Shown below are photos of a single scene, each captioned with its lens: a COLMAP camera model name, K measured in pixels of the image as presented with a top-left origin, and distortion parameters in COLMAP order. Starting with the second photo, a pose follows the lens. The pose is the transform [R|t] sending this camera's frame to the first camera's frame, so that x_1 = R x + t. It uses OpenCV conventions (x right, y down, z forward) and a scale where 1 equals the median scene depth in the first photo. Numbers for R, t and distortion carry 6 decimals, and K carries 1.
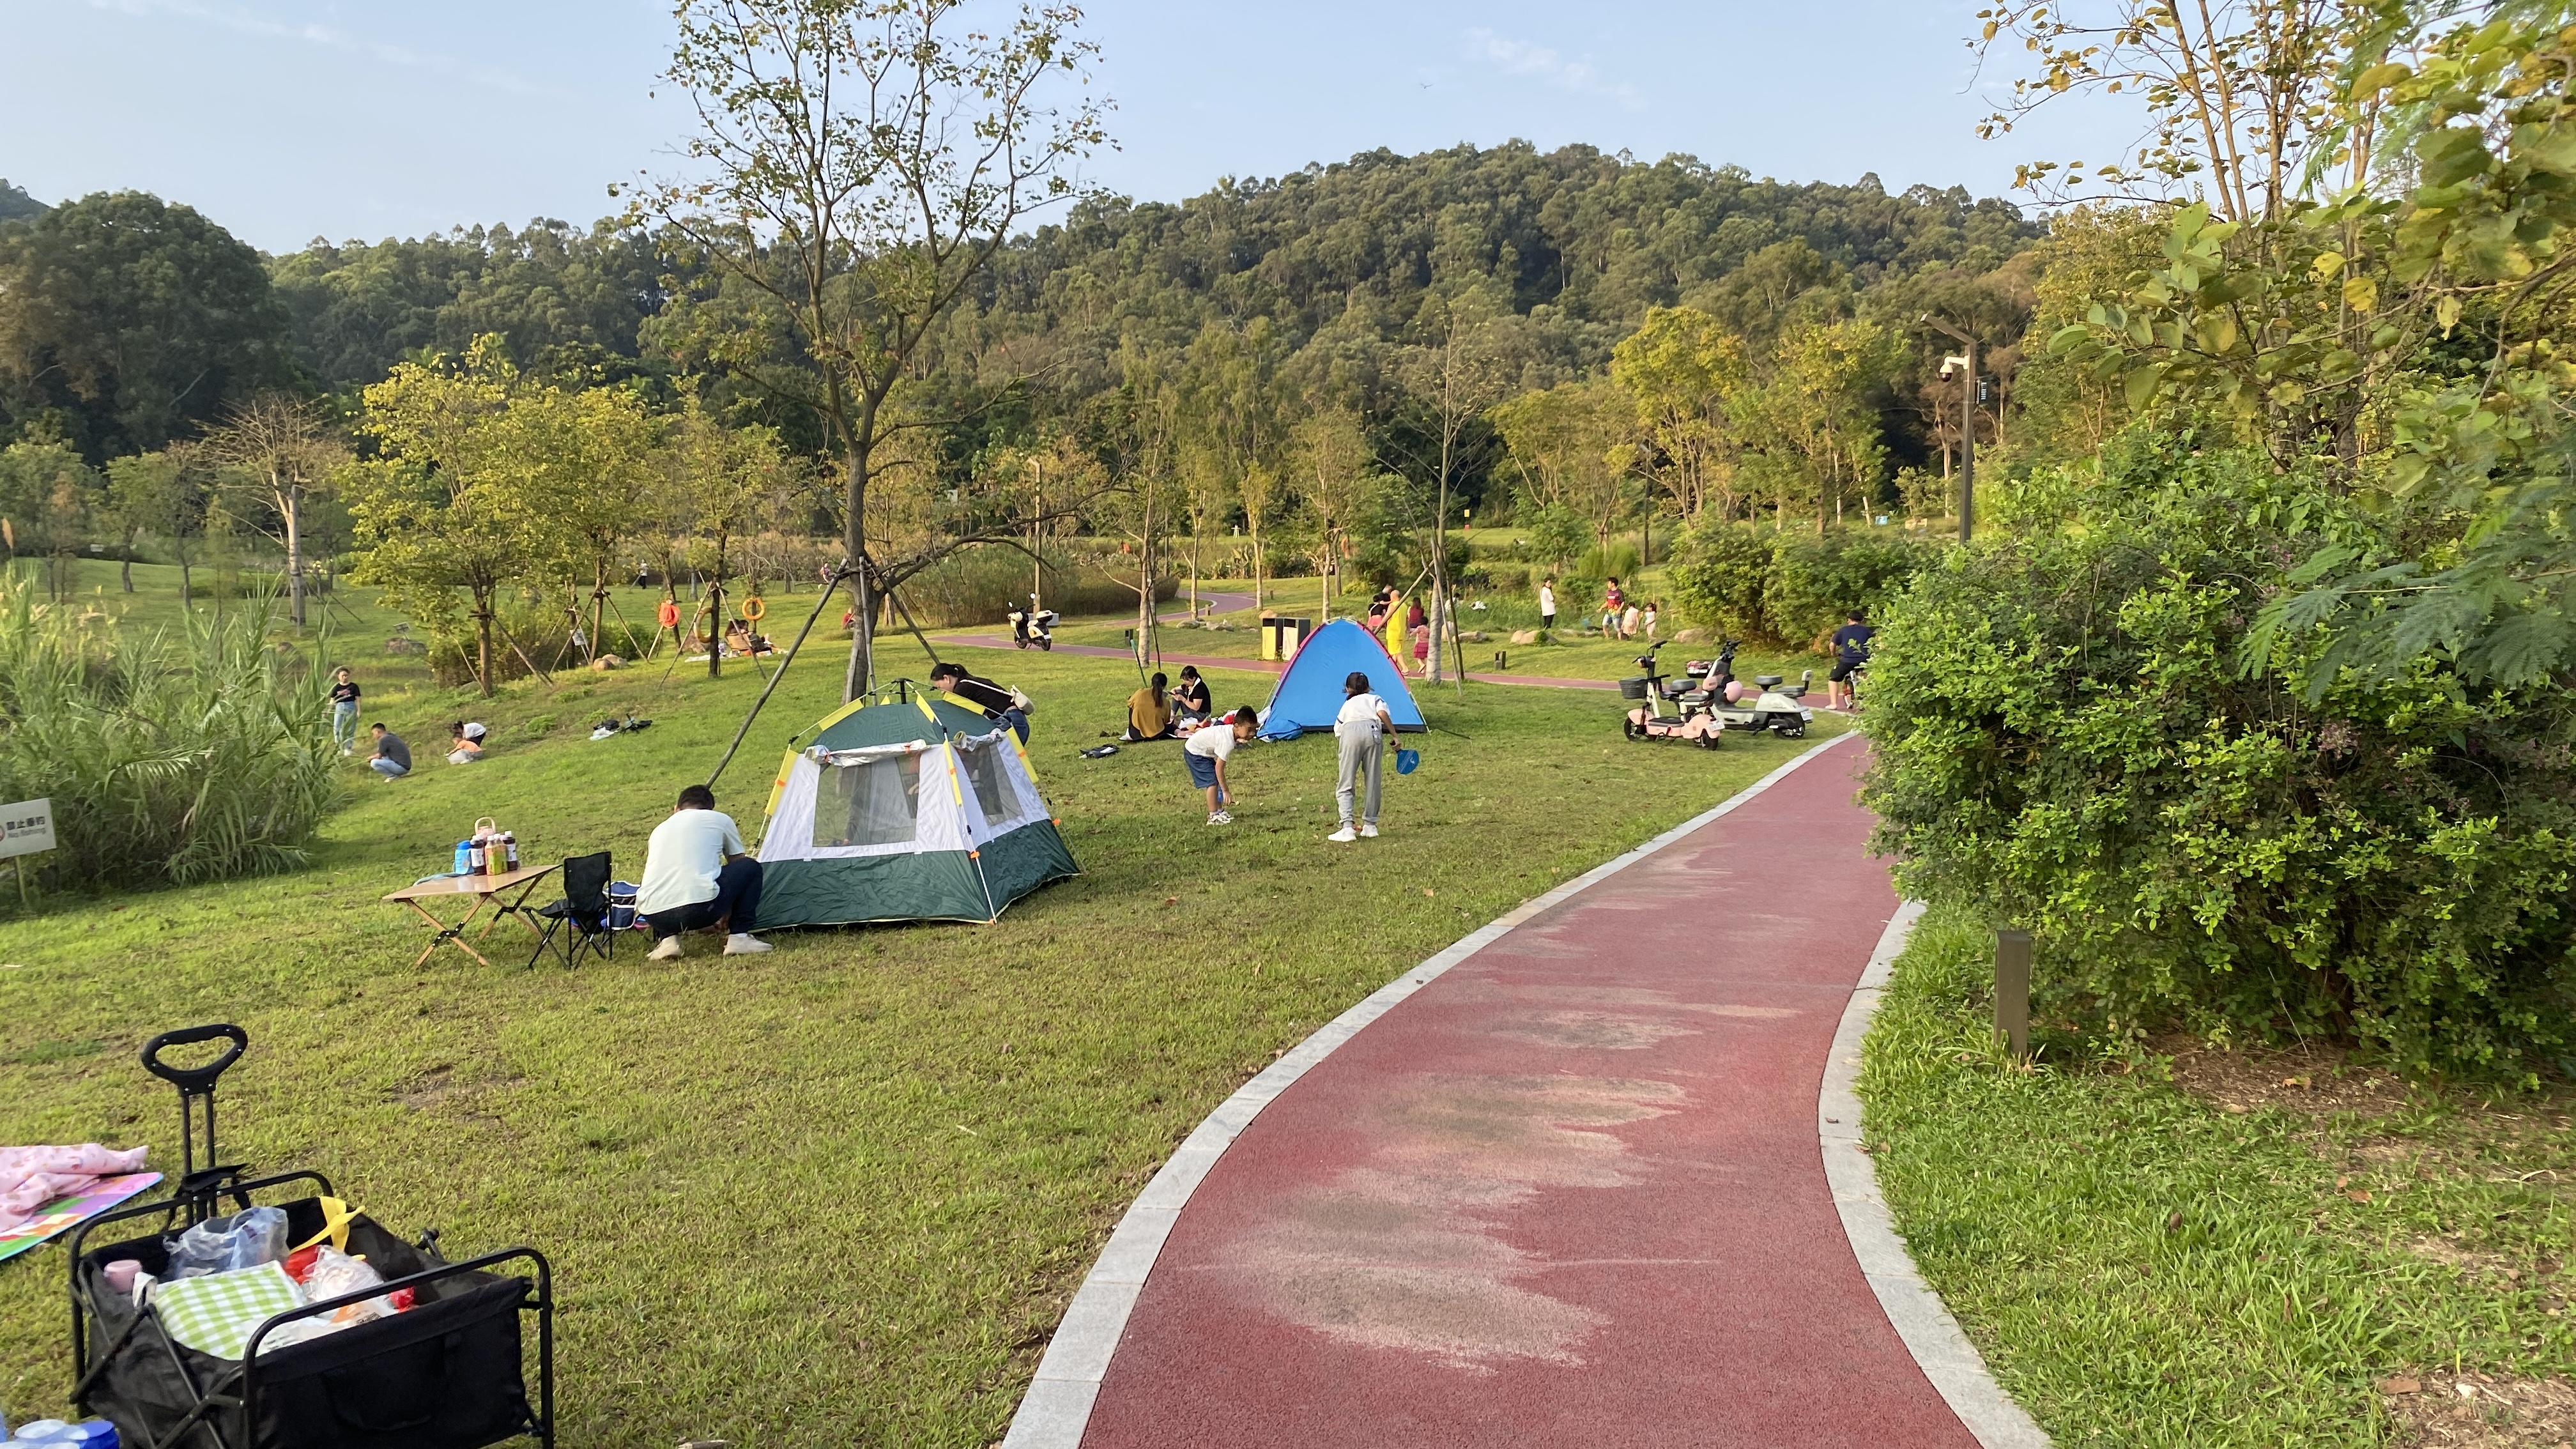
lens RADIAL K [[1965.5, 0, 1263.6], [0, 1965.5, 734.3], [0, 0, 1]] dist [-0.032930, 0.017762]
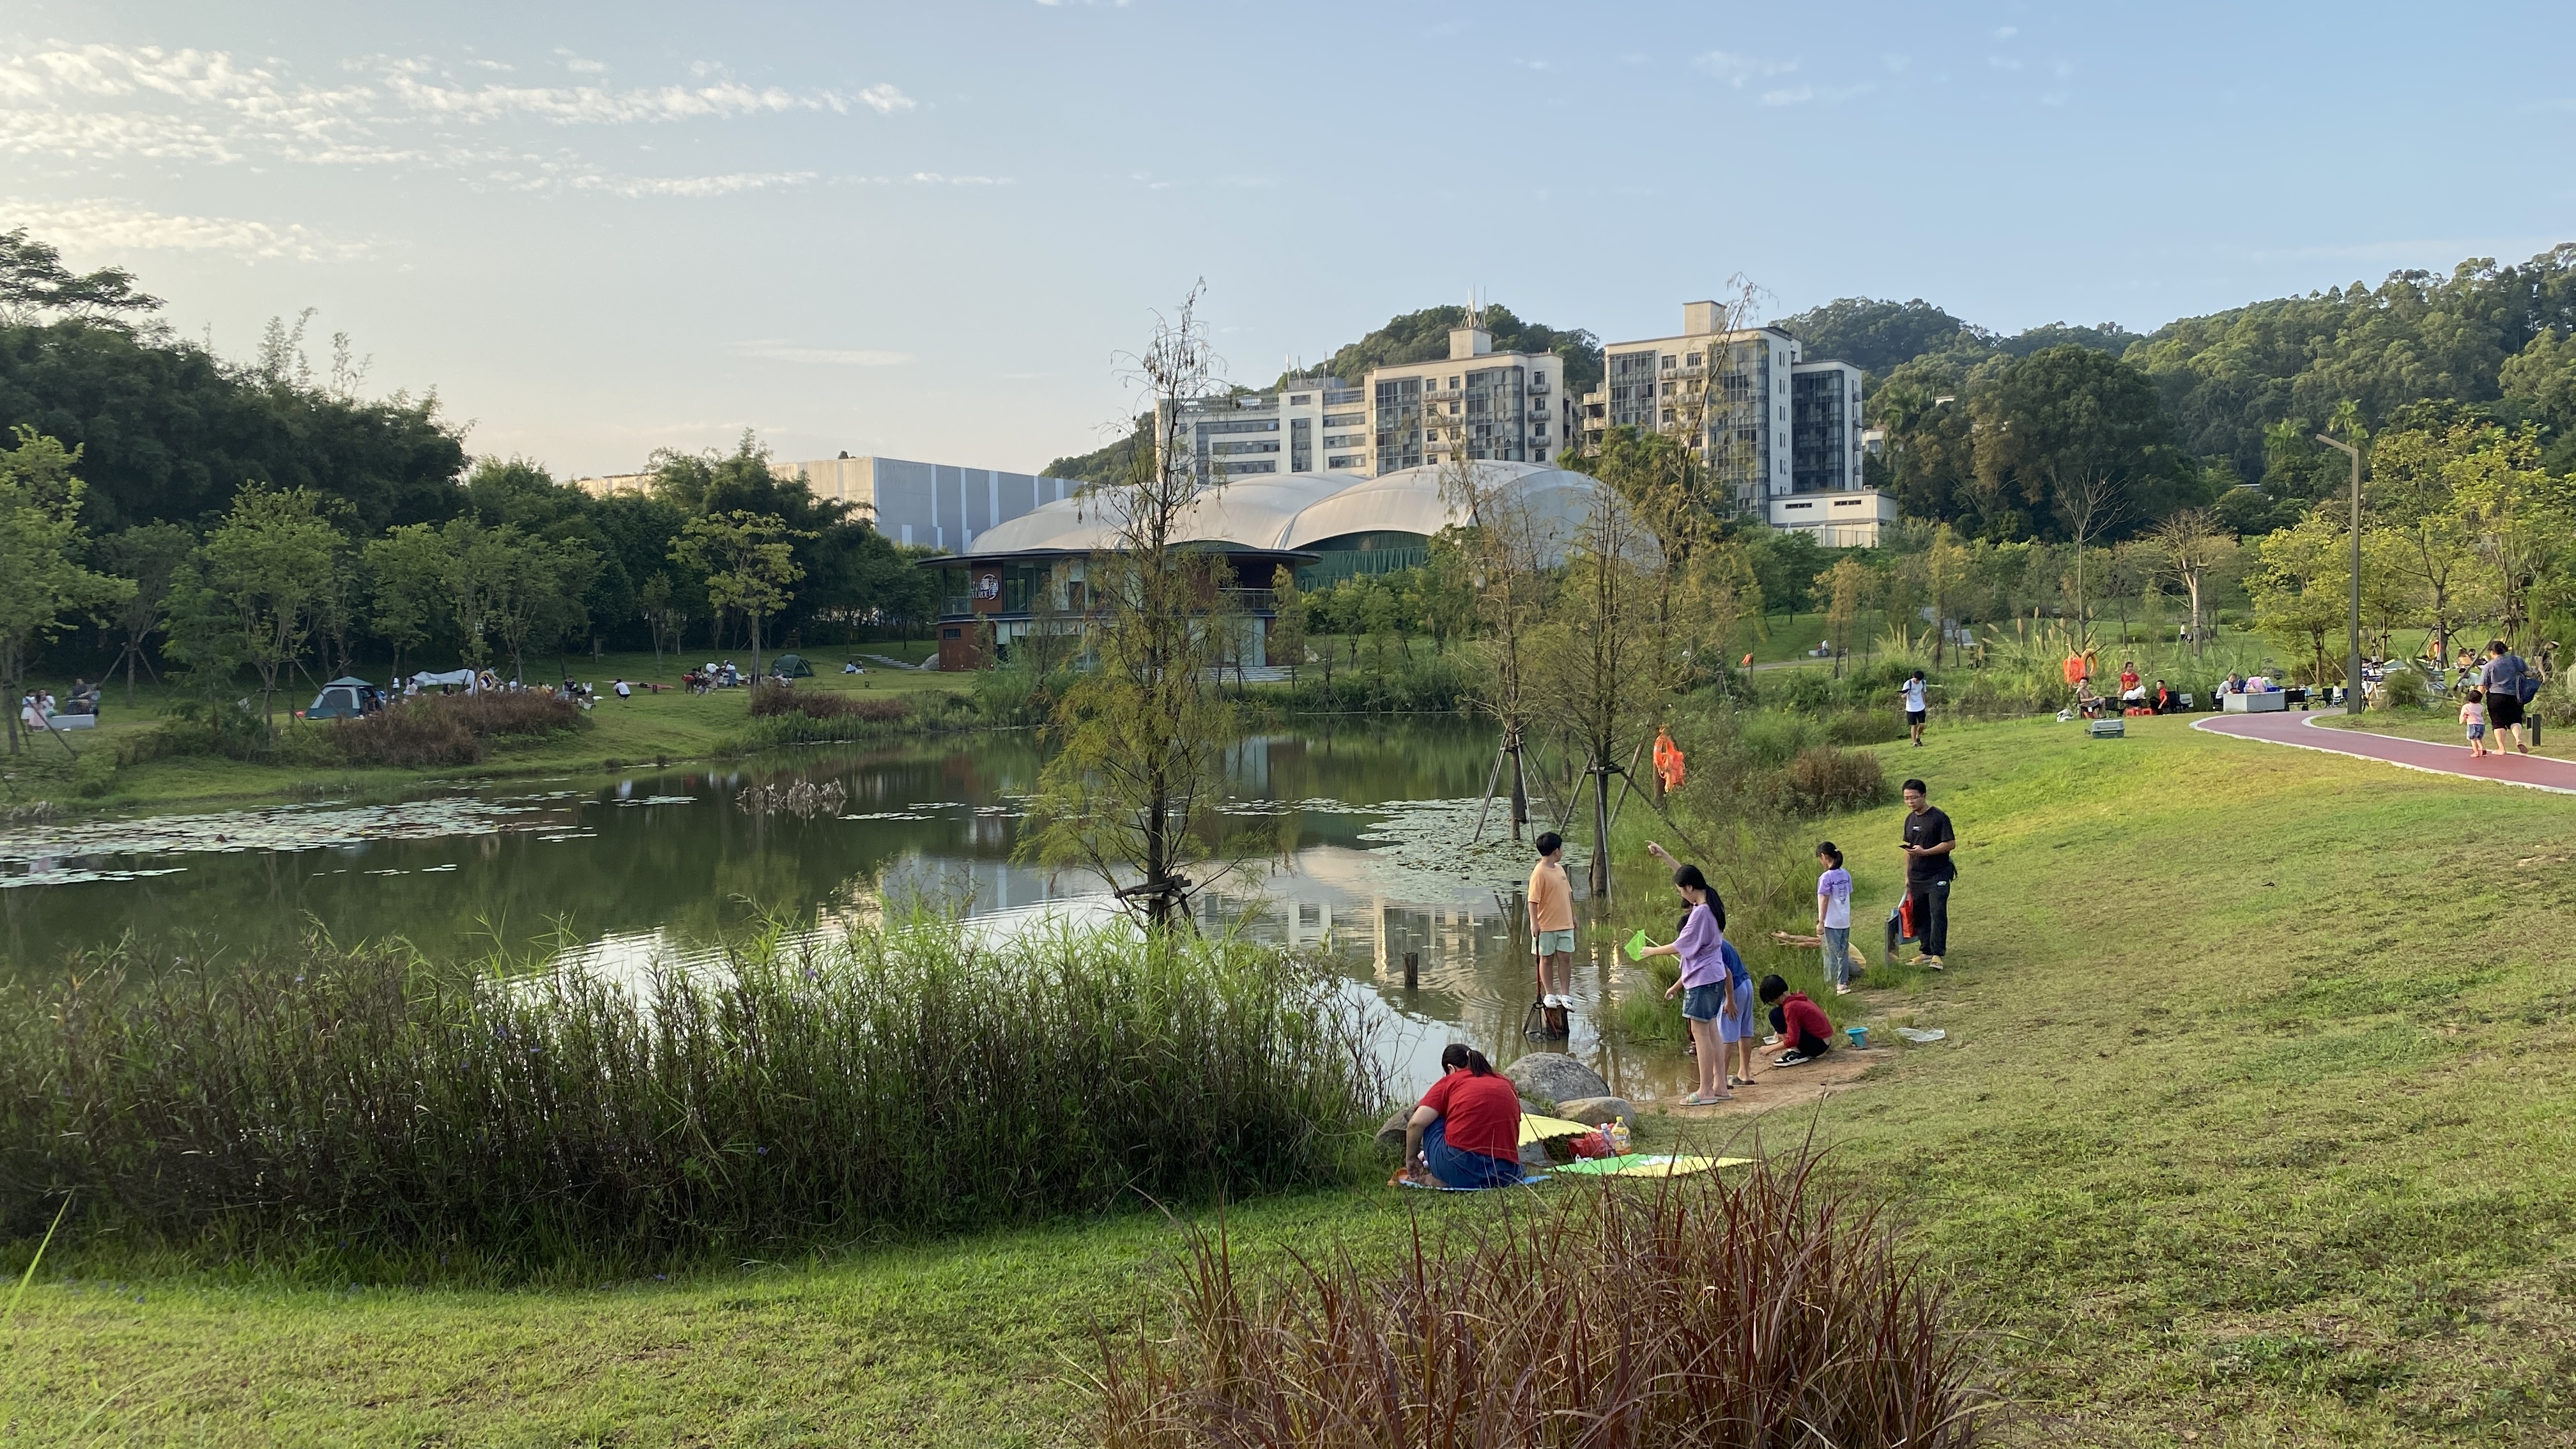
lens RADIAL K [[1965.5, 0, 1272.1], [0, 1965.5, 713.3], [0, 0, 1]] dist [-0.032930, 0.017762]
pose [[0.637891, 0.008164, -0.770083, 0.050426], [-0.033593, 0.999287, -0.017232, 0.008493], [0.769394, 0.036861, 0.637711, -0.121185]]
